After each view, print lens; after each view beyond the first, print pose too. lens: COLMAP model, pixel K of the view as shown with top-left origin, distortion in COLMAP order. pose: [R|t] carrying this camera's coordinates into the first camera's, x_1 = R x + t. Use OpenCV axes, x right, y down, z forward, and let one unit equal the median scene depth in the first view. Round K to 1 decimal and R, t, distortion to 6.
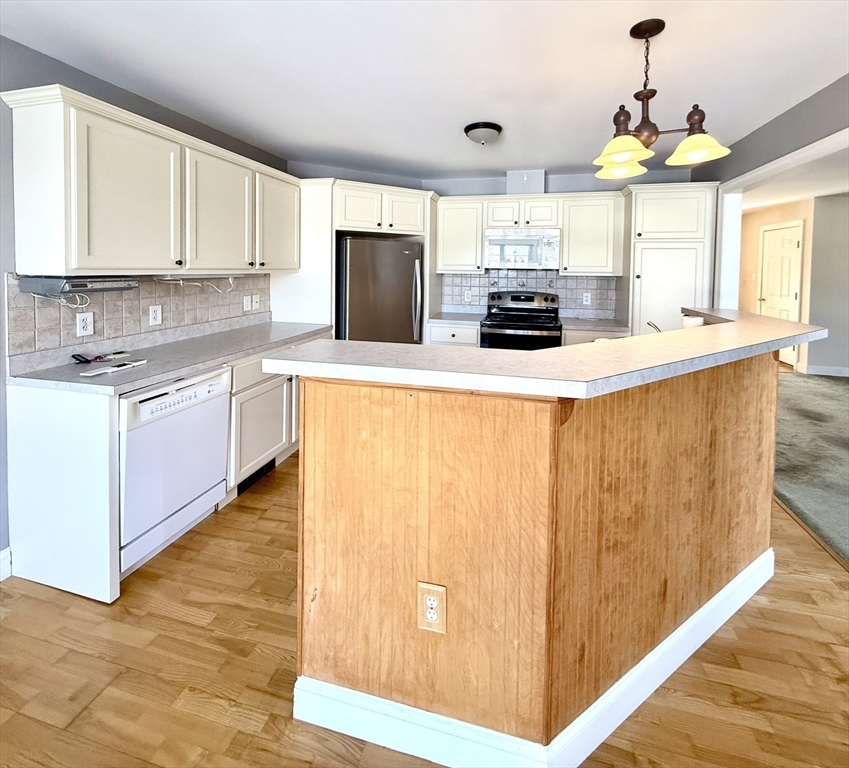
lens RADIAL K [[403.5, 0, 441.7], [0, 403.5, 282.5], [0, 0, 1]] dist [-0.017757, -0.000034]
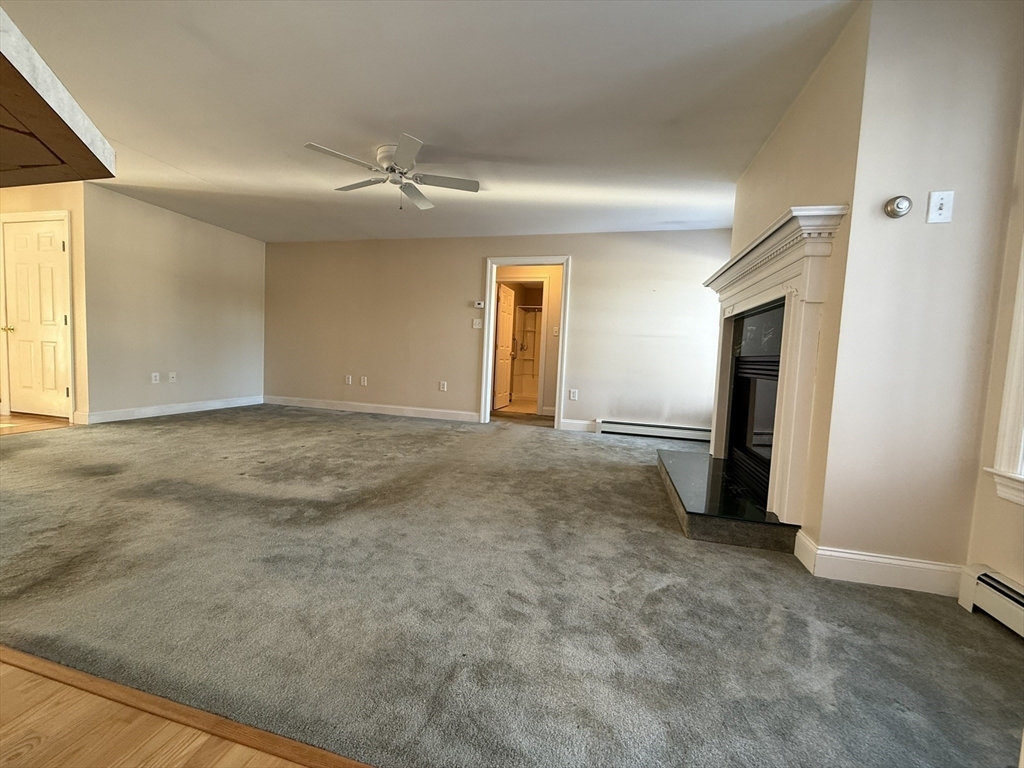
lens RADIAL K [[408.7, 0, 506.4], [0, 408.7, 379.8], [0, 0, 1]] dist [-0.007689, 0.001317]
pose [[0.029446, -0.073080, 0.996891, 0.324391], [-0.005662, 0.997296, 0.073277, 0.149646], [-0.999550, -0.007802, 0.028952, 0.336133]]
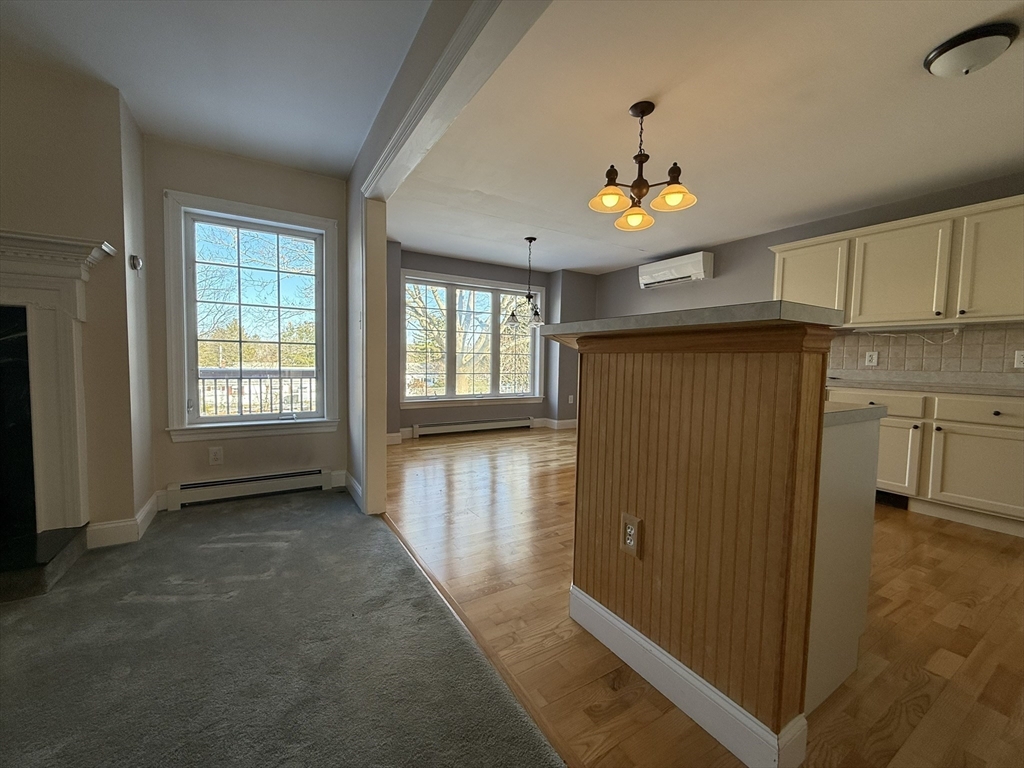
lens RADIAL K [[408.7, 0, 511.9], [0, 408.7, 383.6], [0, 0, 1]] dist [-0.007689, 0.001317]
pose [[-0.718914, 0.013609, -0.694966, 0.840445], [-0.057497, 0.995218, 0.078967, 0.091582], [0.692717, 0.096728, -0.714693, 0.820198]]
